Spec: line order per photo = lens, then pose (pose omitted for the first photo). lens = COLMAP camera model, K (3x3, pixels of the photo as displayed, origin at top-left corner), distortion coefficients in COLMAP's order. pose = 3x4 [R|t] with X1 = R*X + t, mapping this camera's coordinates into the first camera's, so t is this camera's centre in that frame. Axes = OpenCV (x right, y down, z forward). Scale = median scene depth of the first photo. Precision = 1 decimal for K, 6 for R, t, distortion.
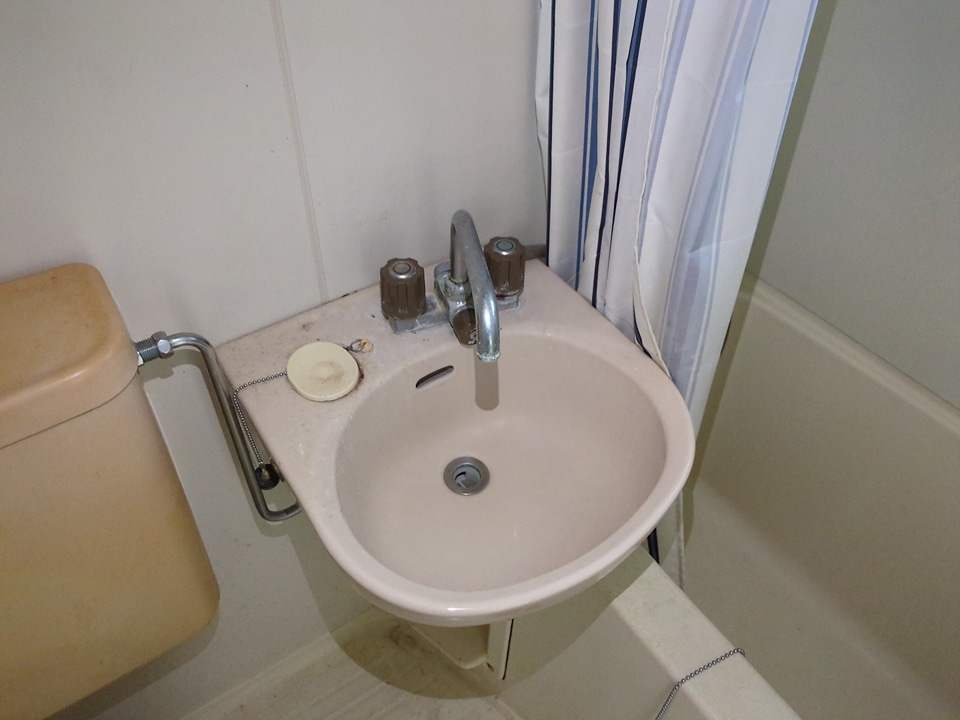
lens RADIAL K [[728.5, 0, 479.5], [0, 728.5, 344.9], [0, 0, 1]] dist [0.040421, -0.035795]
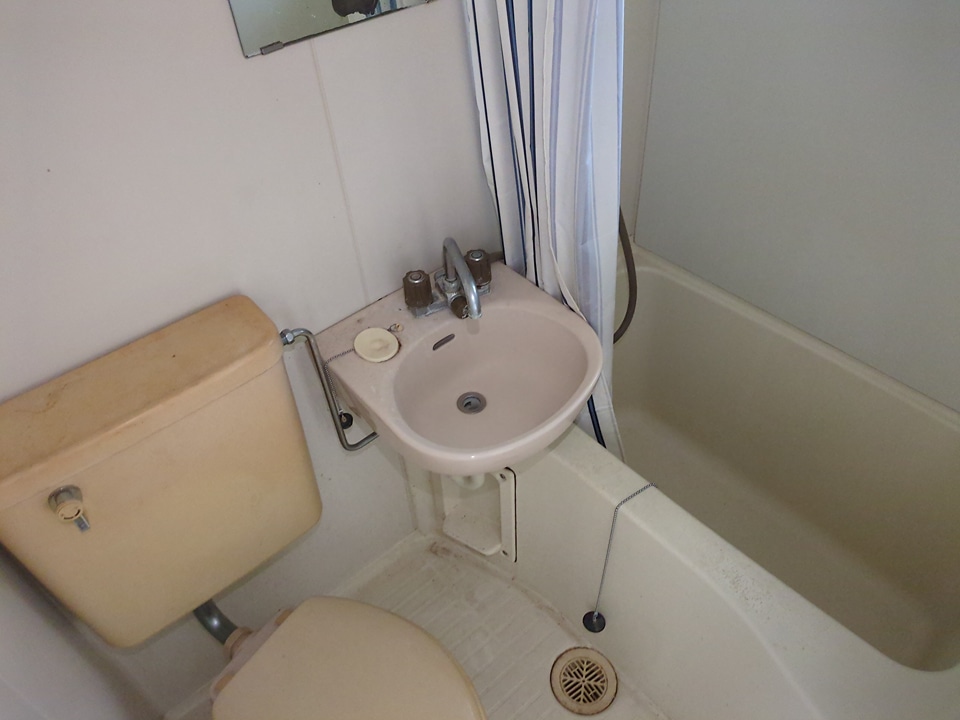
lens RADIAL K [[728.5, 0, 488.8], [0, 728.5, 346.8], [0, 0, 1]] dist [0.040421, -0.035795]
pose [[0.990712, -0.131057, 0.036246, -0.023569], [0.131584, 0.991226, -0.012547, 0.090776], [-0.034284, 0.017200, 0.999264, -0.621307]]
